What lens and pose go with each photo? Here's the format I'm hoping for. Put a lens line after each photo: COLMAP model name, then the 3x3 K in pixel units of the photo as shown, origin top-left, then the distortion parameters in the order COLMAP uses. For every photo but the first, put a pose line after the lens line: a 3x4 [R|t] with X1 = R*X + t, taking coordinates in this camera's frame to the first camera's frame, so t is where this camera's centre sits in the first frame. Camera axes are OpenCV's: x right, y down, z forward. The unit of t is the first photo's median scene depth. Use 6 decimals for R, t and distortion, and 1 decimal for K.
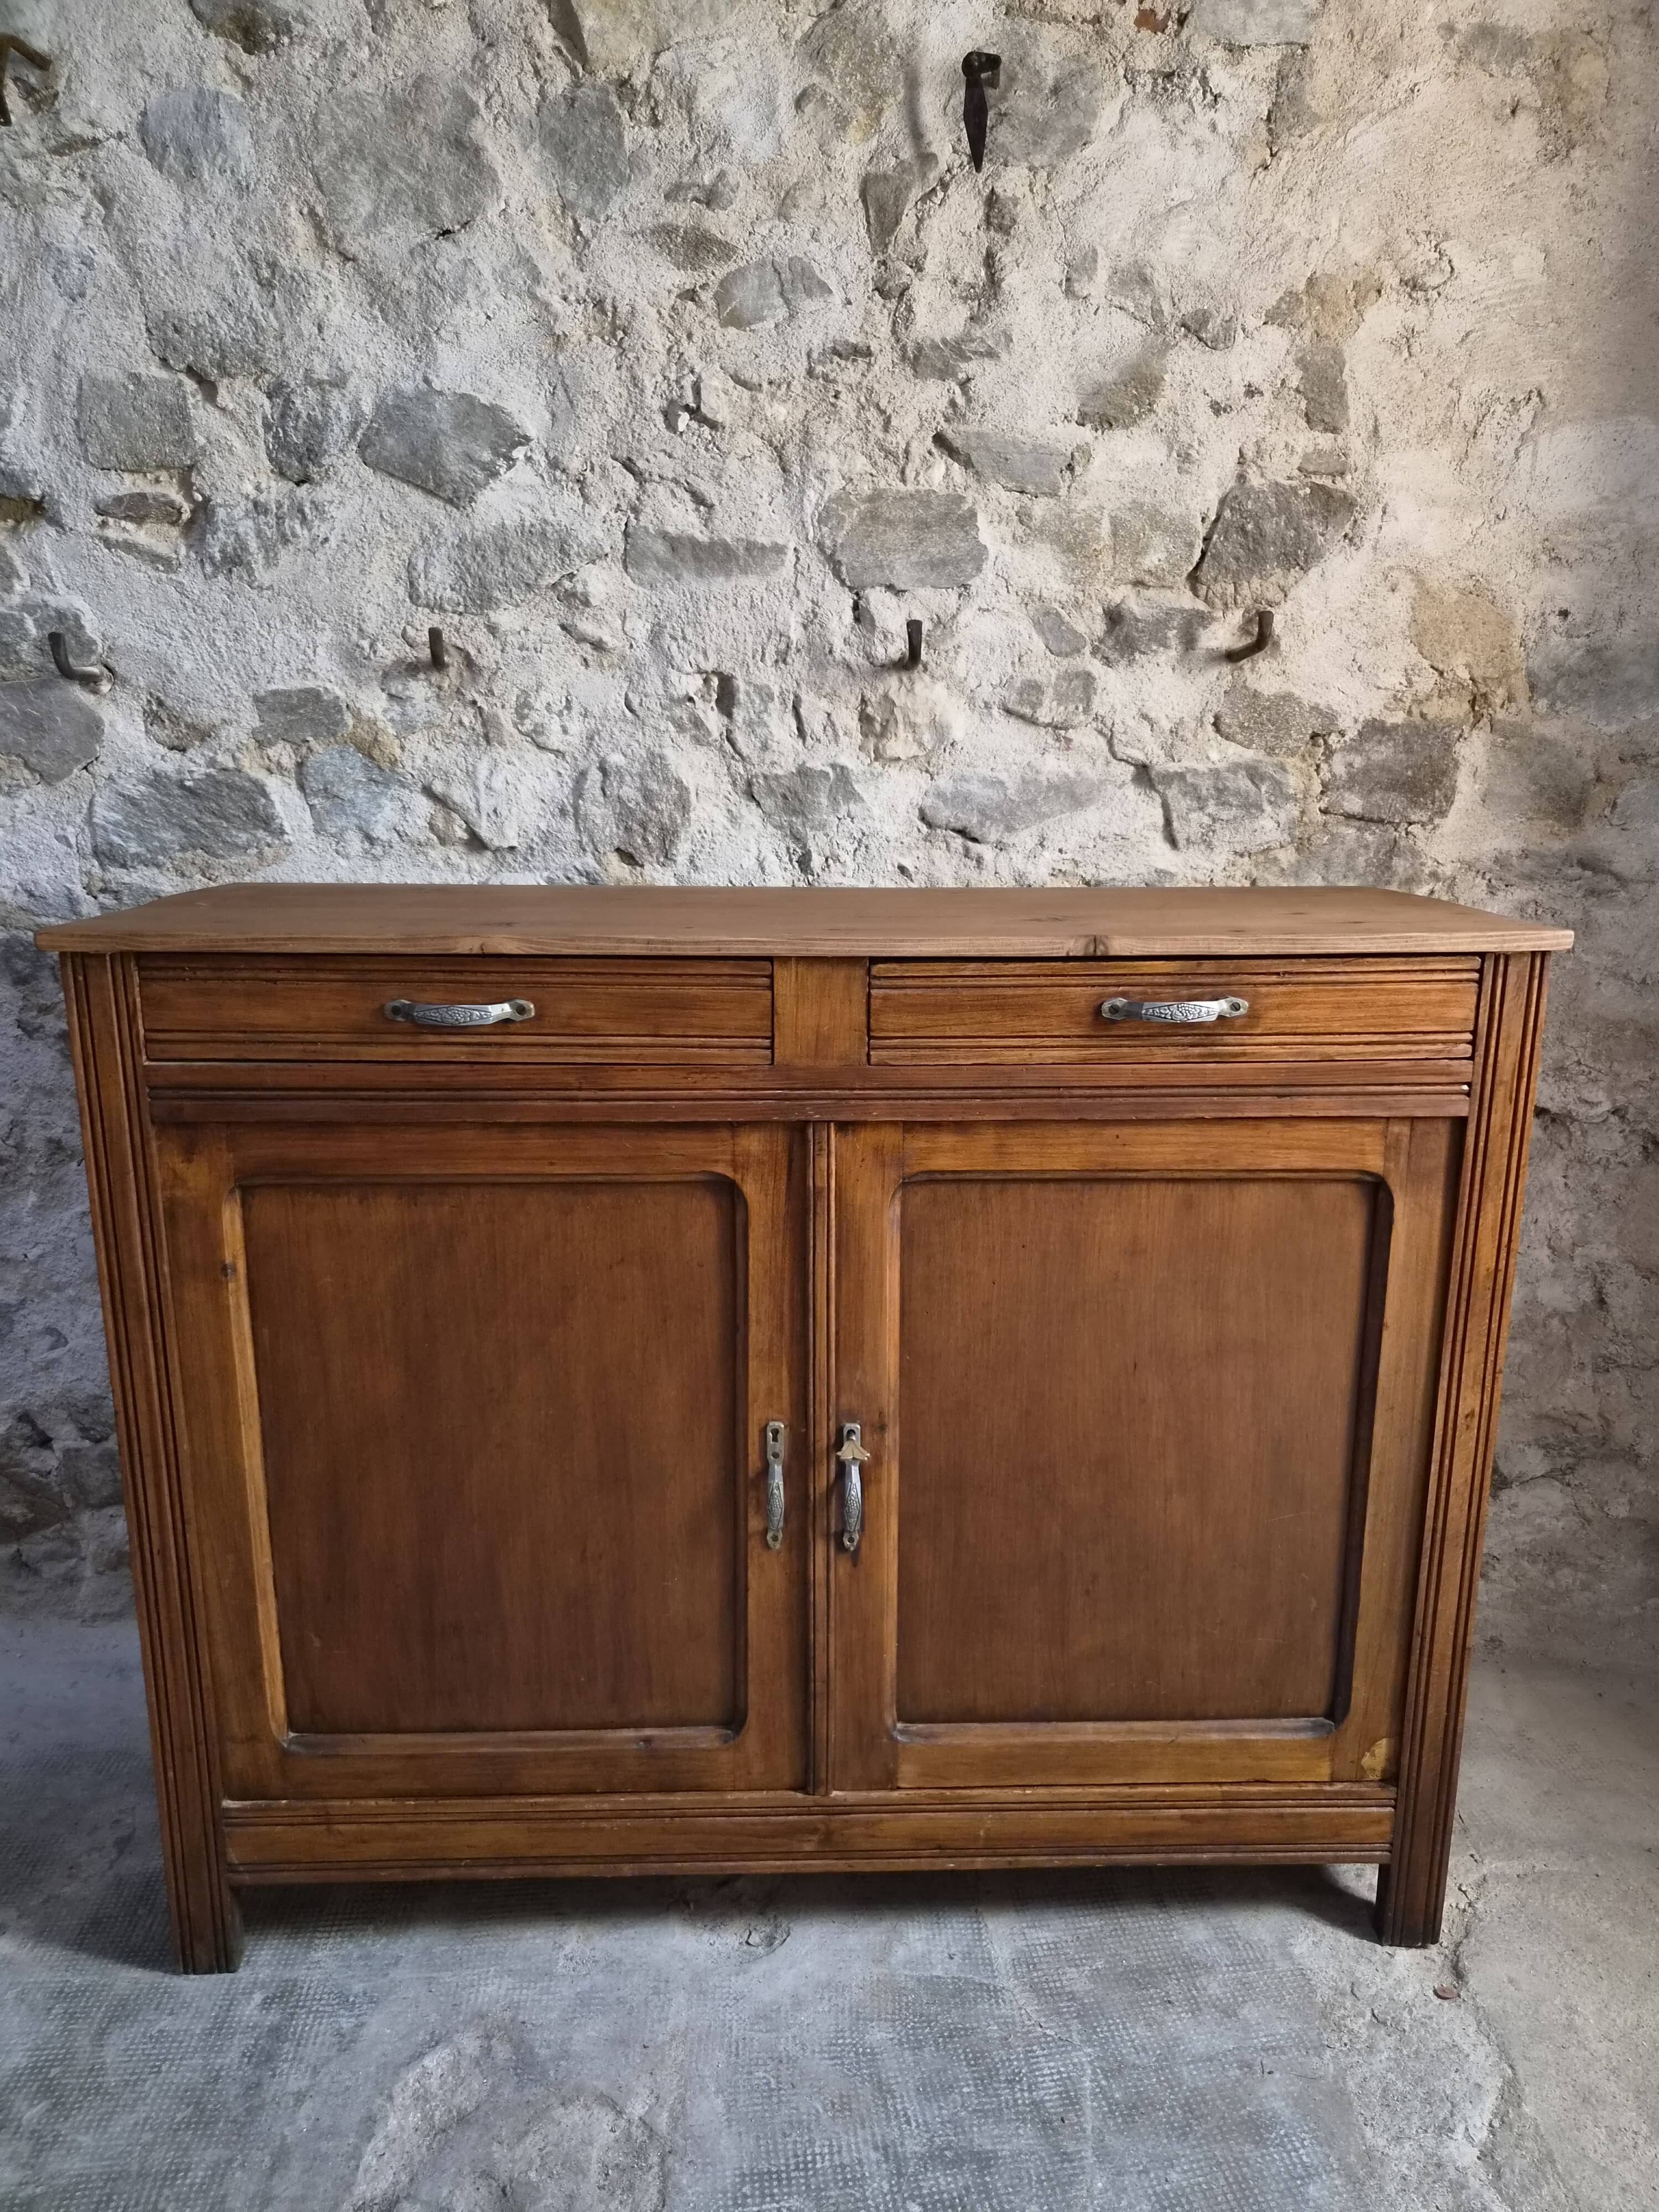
lens RADIAL K [[1497.9, 0, 838.9], [0, 1497.9, 1130.4], [0, 0, 1]] dist [0.061432, -0.046802]
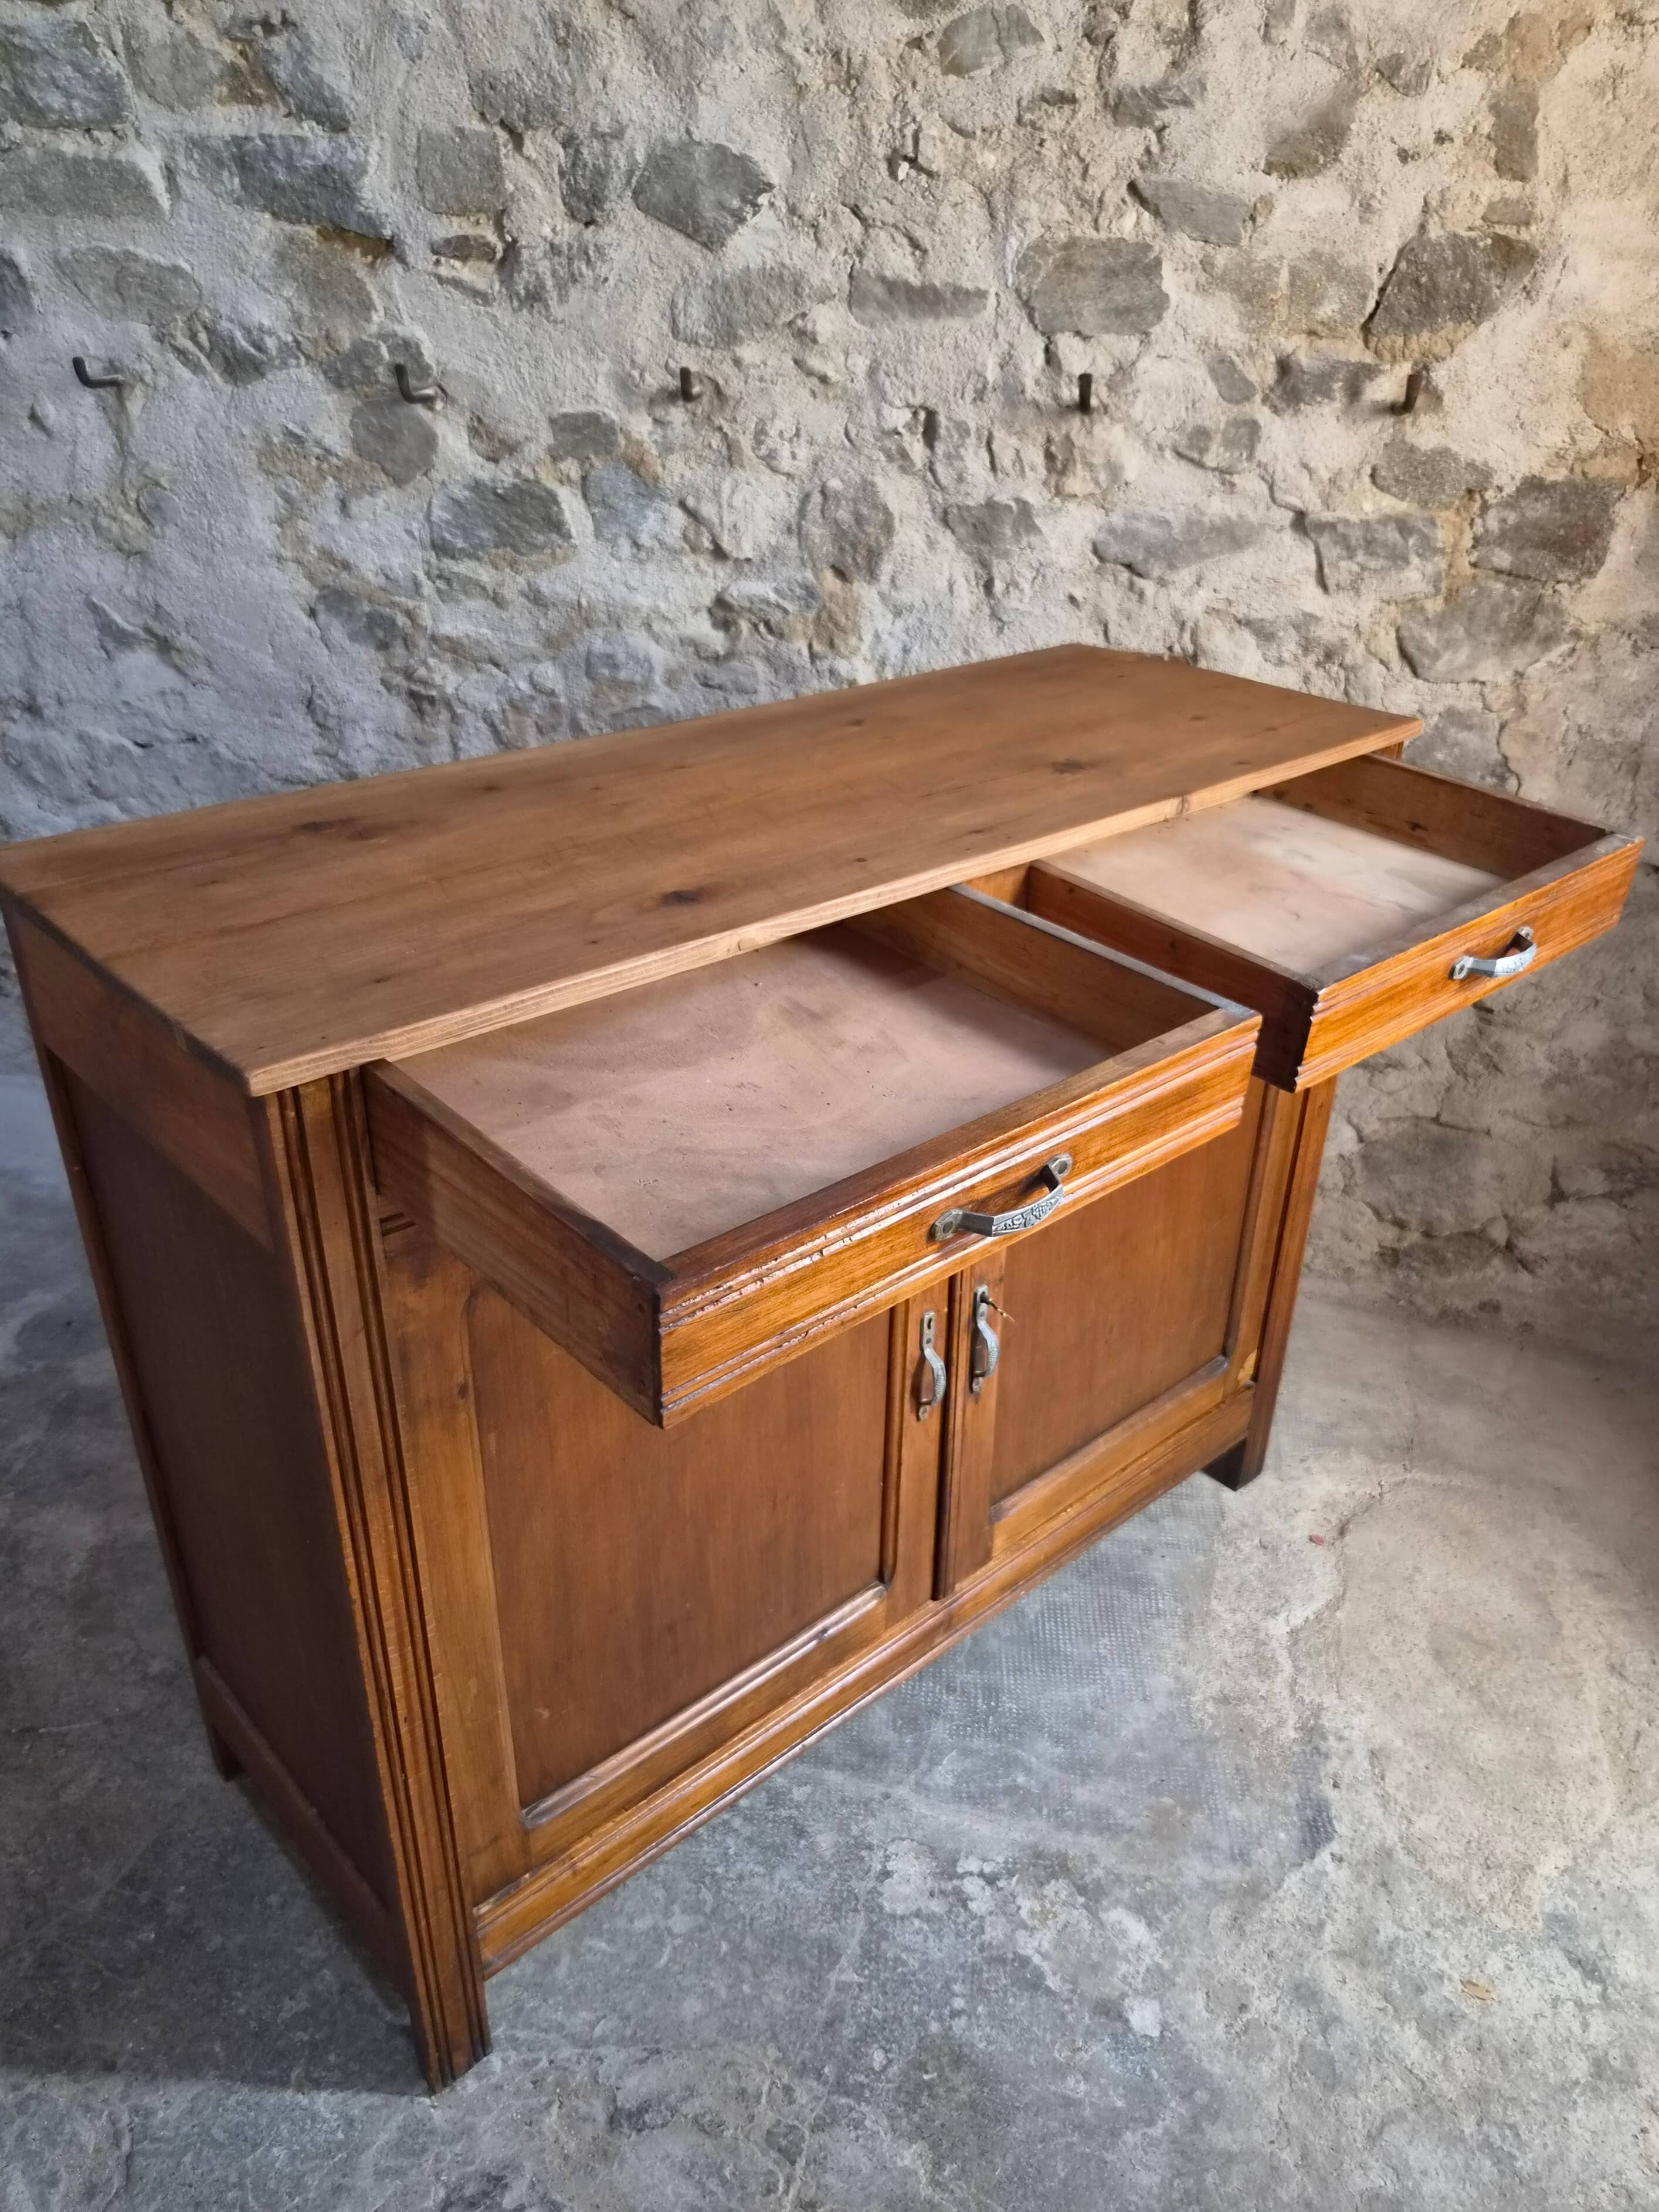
lens RADIAL K [[1585.0, 0, 864.8], [0, 1585.0, 1158.5], [0, 0, 1]] dist [0.059654, -0.050327]
pose [[0.963403, 0.142433, -0.227086, 0.237683], [-0.080119, 0.961429, 0.263127, -0.076770], [0.255804, -0.235303, 0.937655, -0.281880]]
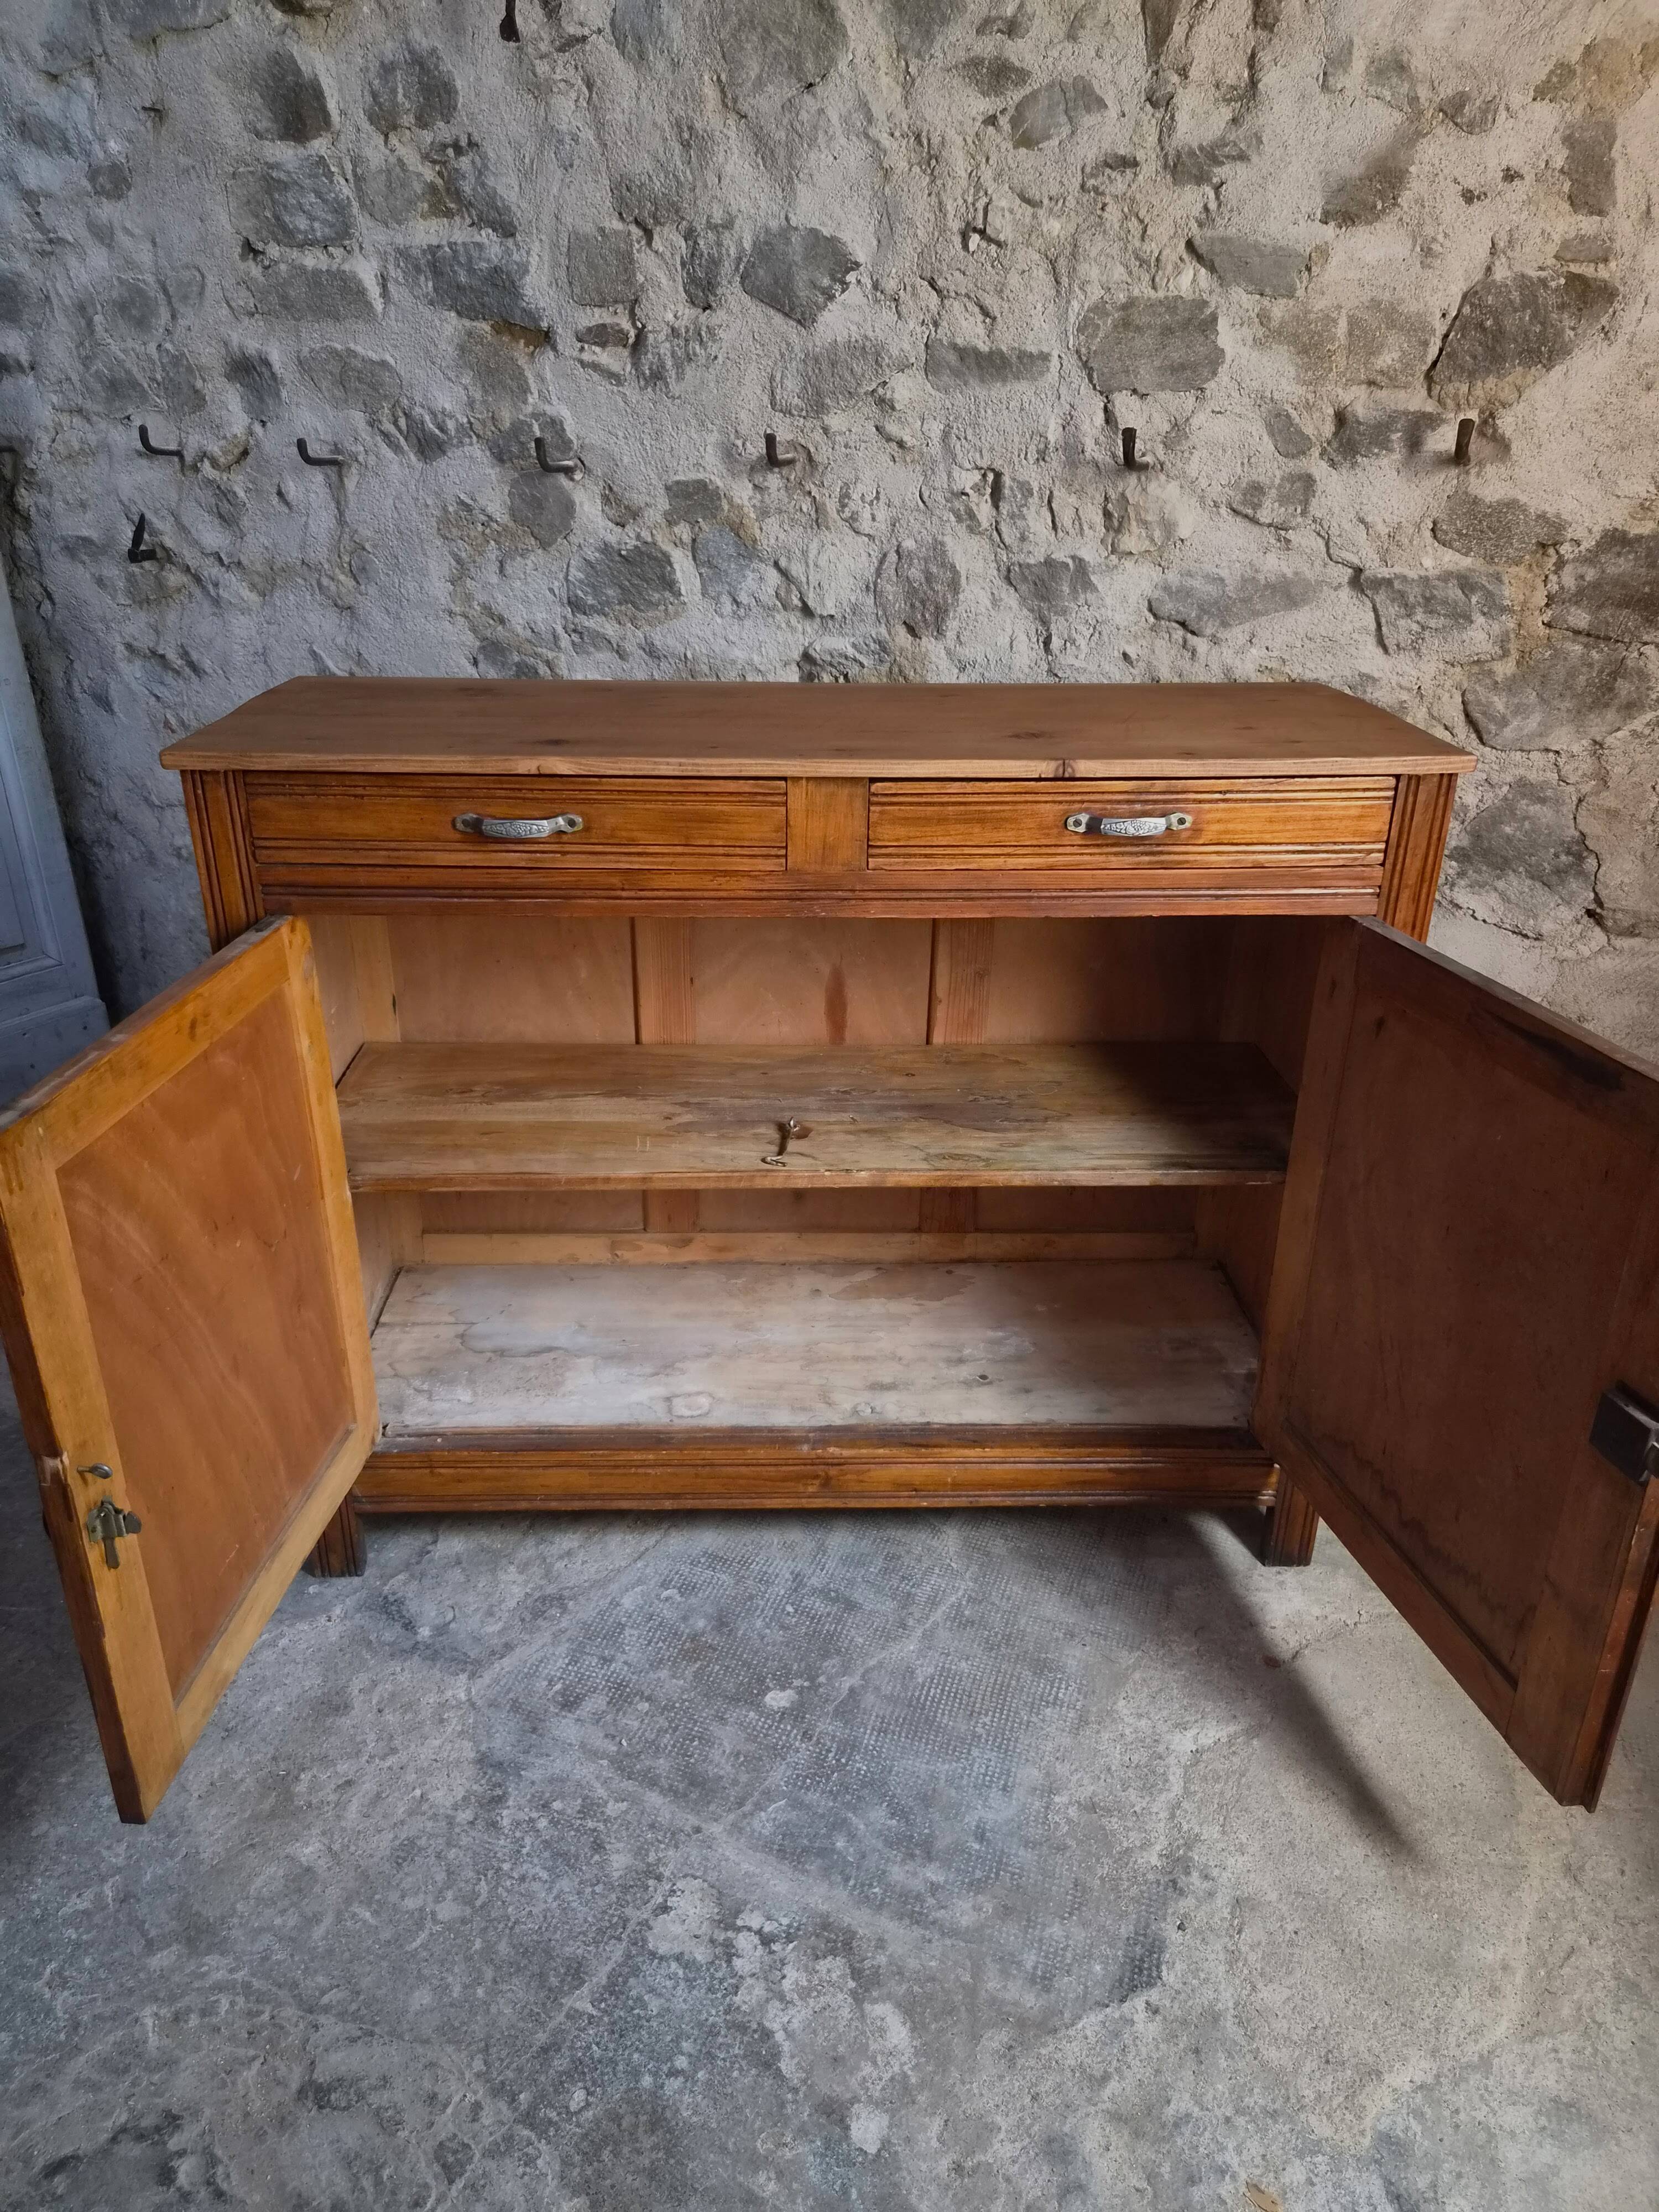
lens RADIAL K [[1489.8, 0, 819.8], [0, 1489.8, 1125.3], [0, 0, 1]] dist [0.061330, -0.045436]
pose [[0.858982, 0.219192, -0.462715, 0.467381], [-0.129254, 0.967292, 0.218267, -0.052822], [0.495423, -0.127680, 0.859217, -0.130441]]
